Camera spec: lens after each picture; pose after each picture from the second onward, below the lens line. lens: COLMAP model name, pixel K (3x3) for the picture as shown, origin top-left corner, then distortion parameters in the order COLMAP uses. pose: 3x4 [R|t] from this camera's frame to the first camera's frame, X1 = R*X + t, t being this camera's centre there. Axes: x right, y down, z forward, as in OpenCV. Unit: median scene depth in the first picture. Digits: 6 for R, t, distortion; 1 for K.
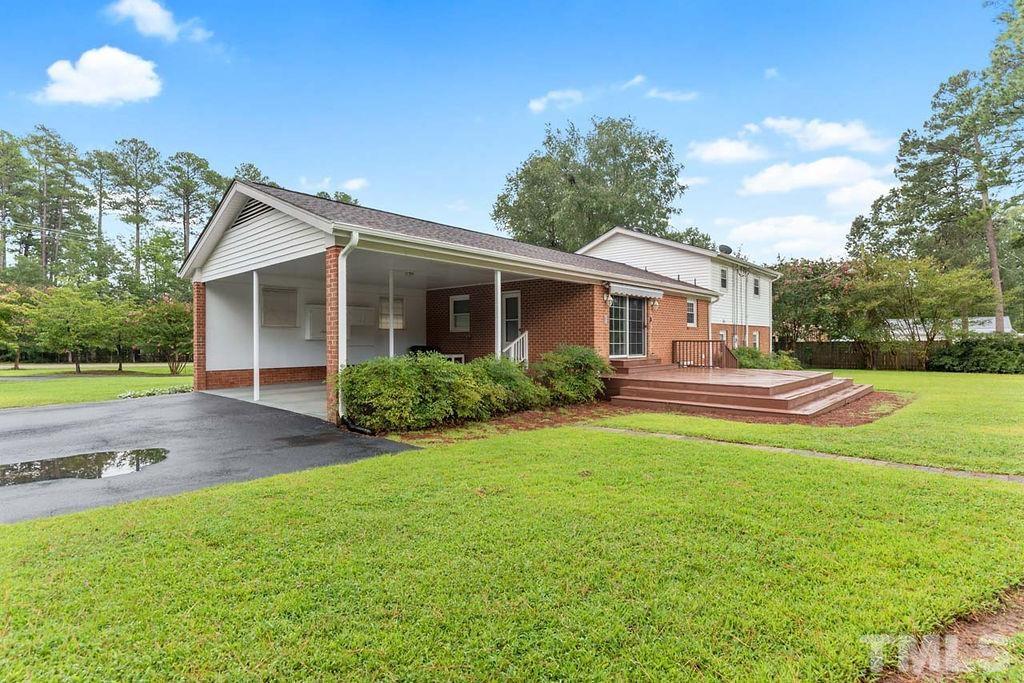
lens RADIAL K [[496.1, 0, 512.8], [0, 496.1, 344.2], [0, 0, 1]] dist [0.001002, 0.000291]
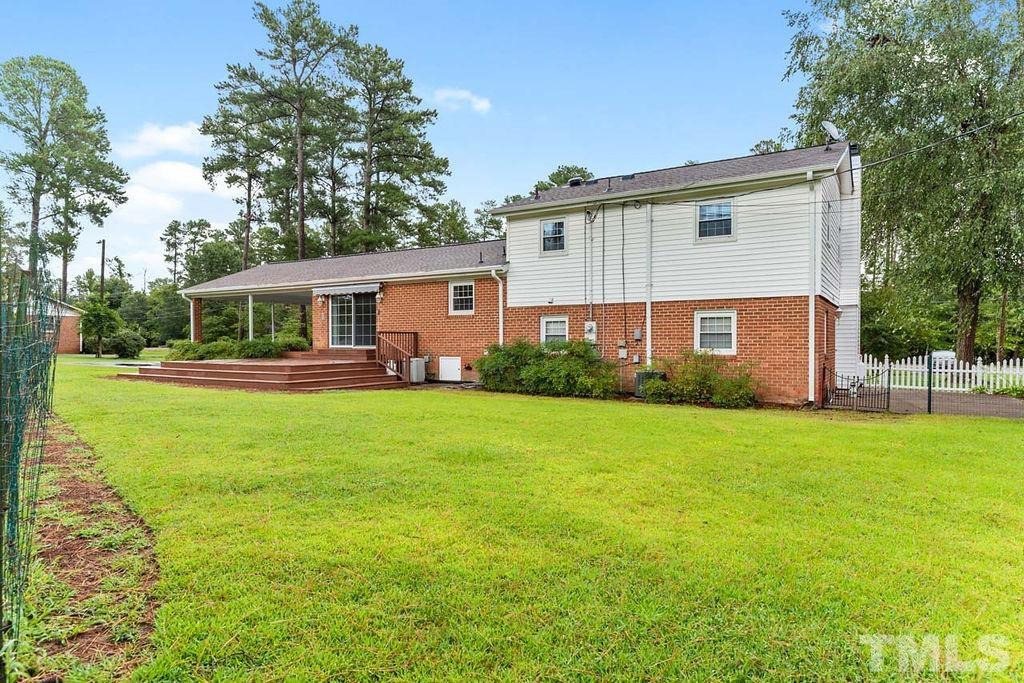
lens RADIAL K [[605.7, 0, 512.0], [0, 605.7, 341.5], [0, 0, 1]] dist [0.003822, 0.000273]
pose [[0.173039, 0.005467, -0.984900, 1.568206], [-0.001220, 0.999985, 0.005336, 0.004470], [0.984914, 0.000278, 0.173043, 1.053747]]
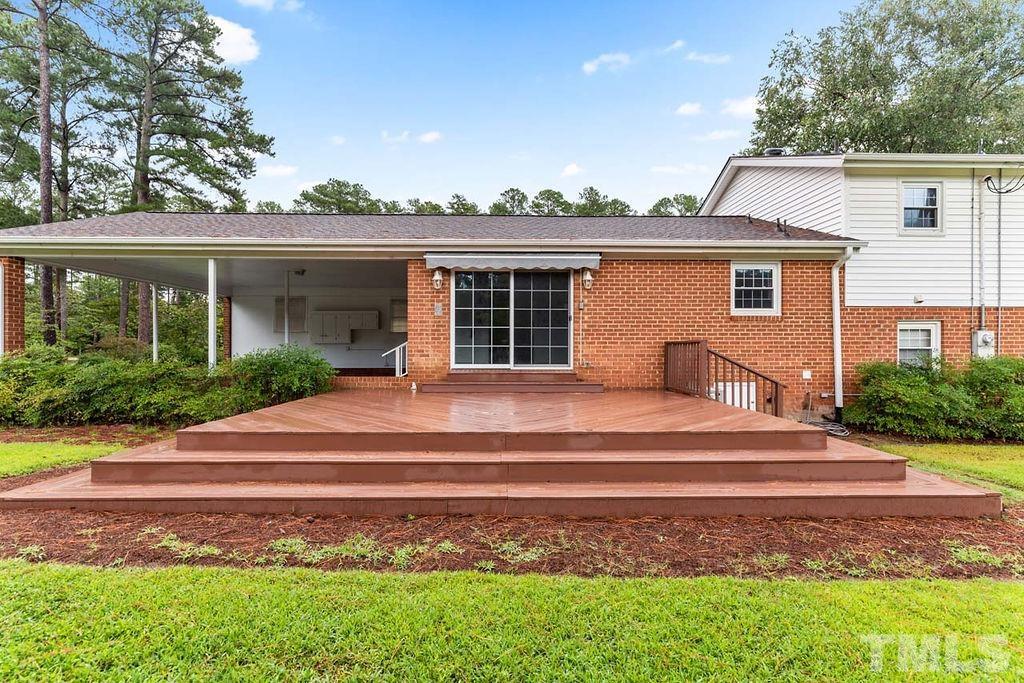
lens RADIAL K [[482.3, 0, 511.5], [0, 482.3, 349.9], [0, 0, 1]] dist [-0.000291, 0.000152]
pose [[0.686830, 0.007082, -0.726784, 0.637100], [-0.005651, 0.999974, 0.004404, 0.000430], [0.726796, 0.001083, 0.686852, 0.549524]]
